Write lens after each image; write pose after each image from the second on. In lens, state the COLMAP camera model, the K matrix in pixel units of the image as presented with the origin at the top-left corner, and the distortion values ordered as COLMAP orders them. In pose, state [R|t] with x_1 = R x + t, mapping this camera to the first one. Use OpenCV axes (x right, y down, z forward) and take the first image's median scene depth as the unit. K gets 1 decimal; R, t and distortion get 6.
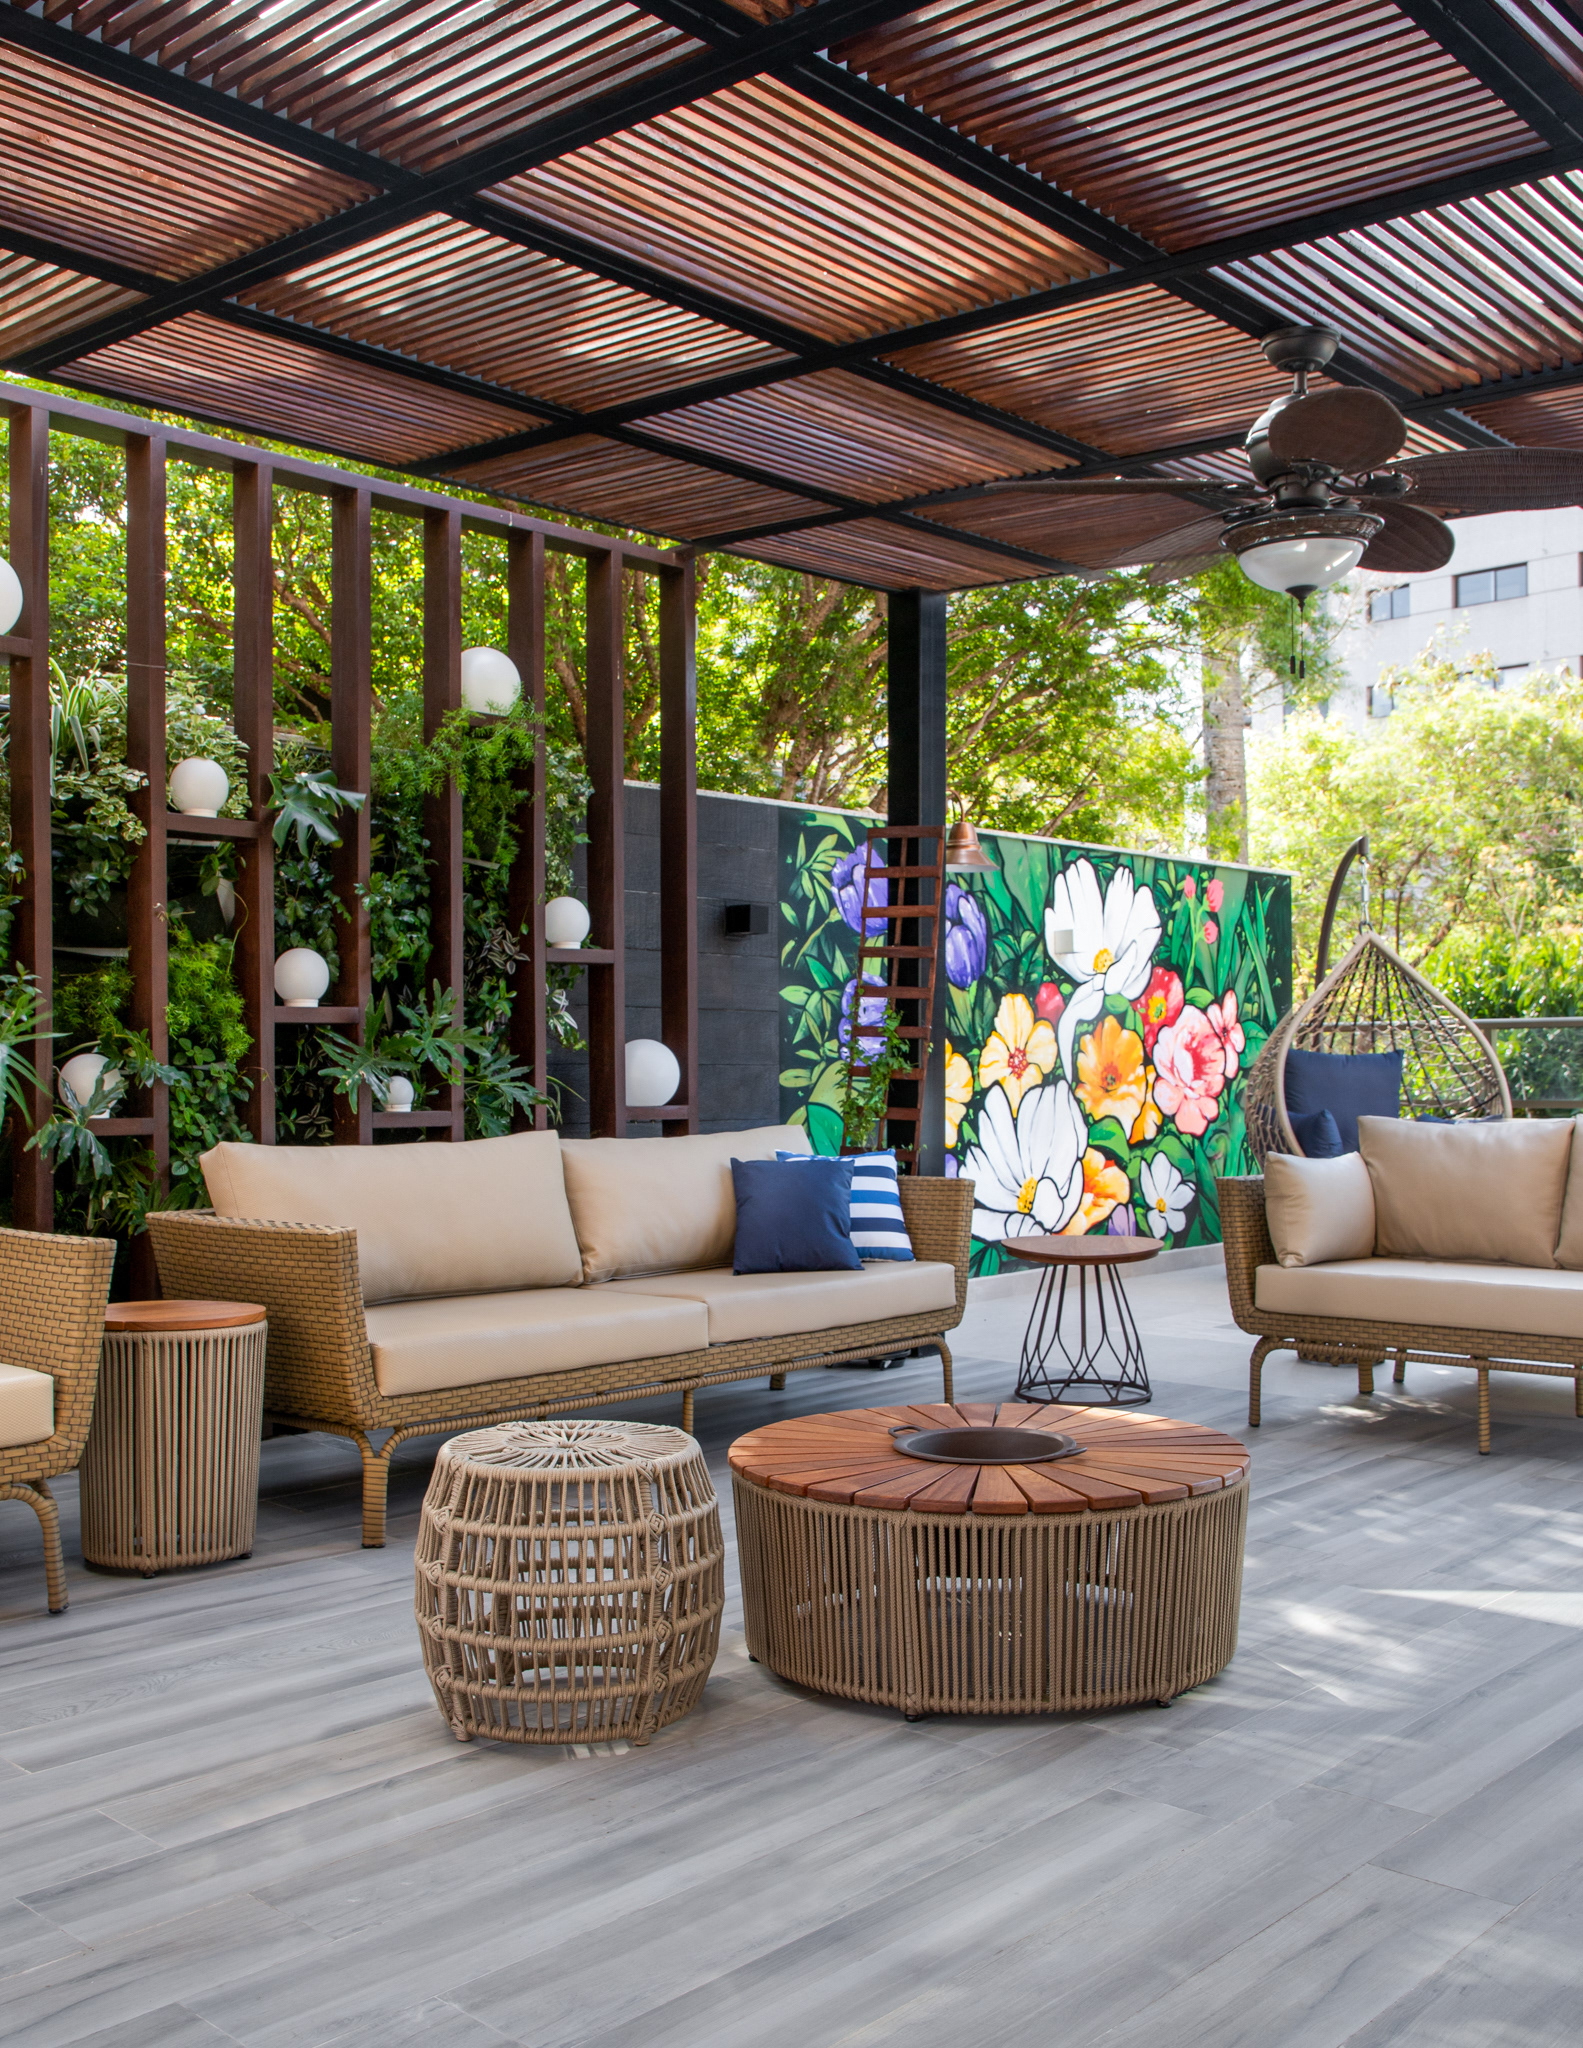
lens RADIAL K [[2012.0, 0, 798.3], [0, 2012.0, 1036.5], [0, 0, 1]] dist [-0.047227, 0.000000]
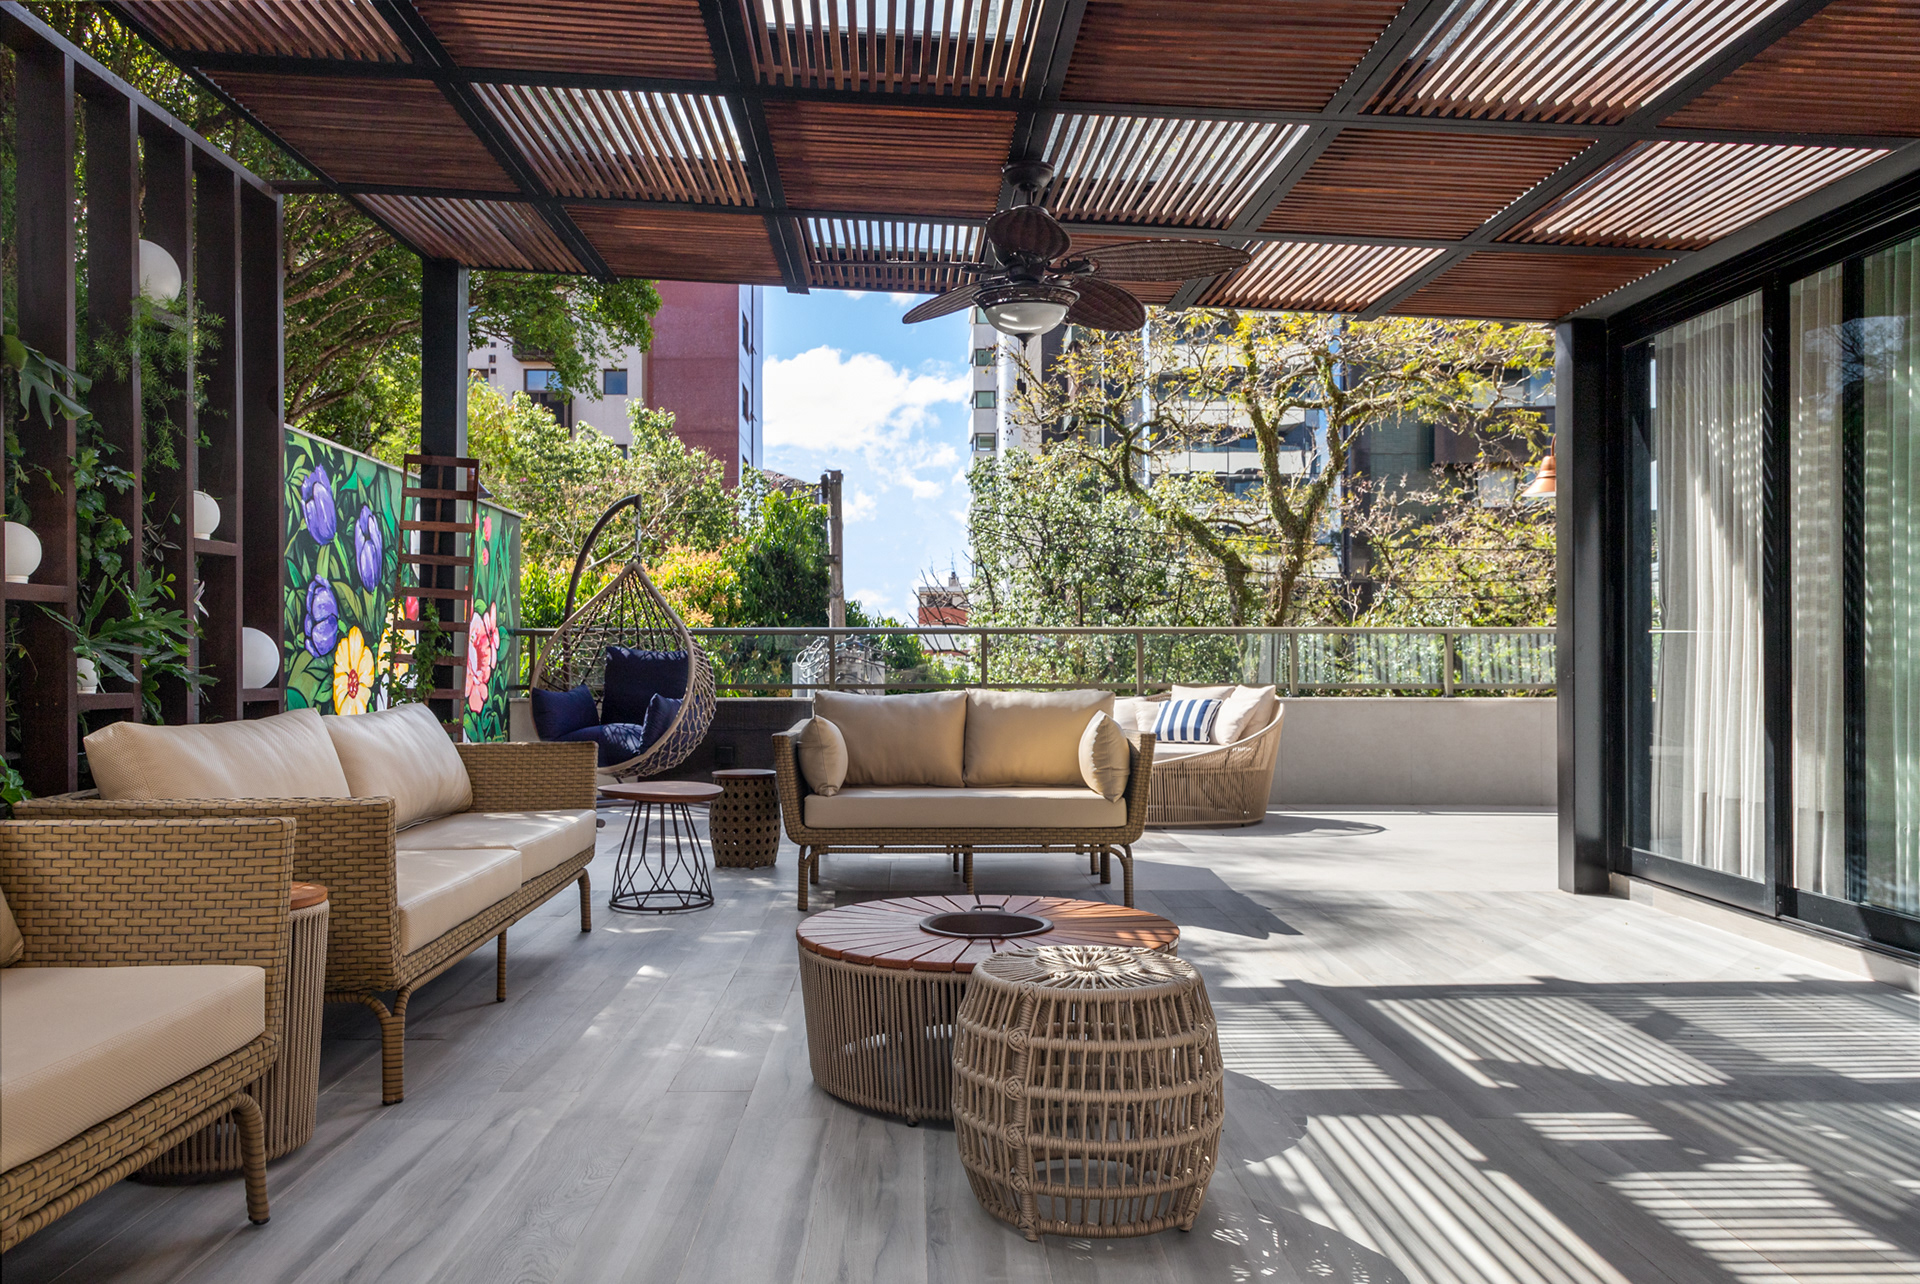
lens RADIAL K [[1452.5, 0, 961.8], [0, 1452.5, 672.8], [0, 0, 1]] dist [-0.003158, 0.008292]
pose [[0.717675, 0.000600, 0.696377, -0.291731], [-0.013291, 0.999829, 0.012835, 0.009095], [-0.696251, -0.018467, 0.717561, 0.138527]]
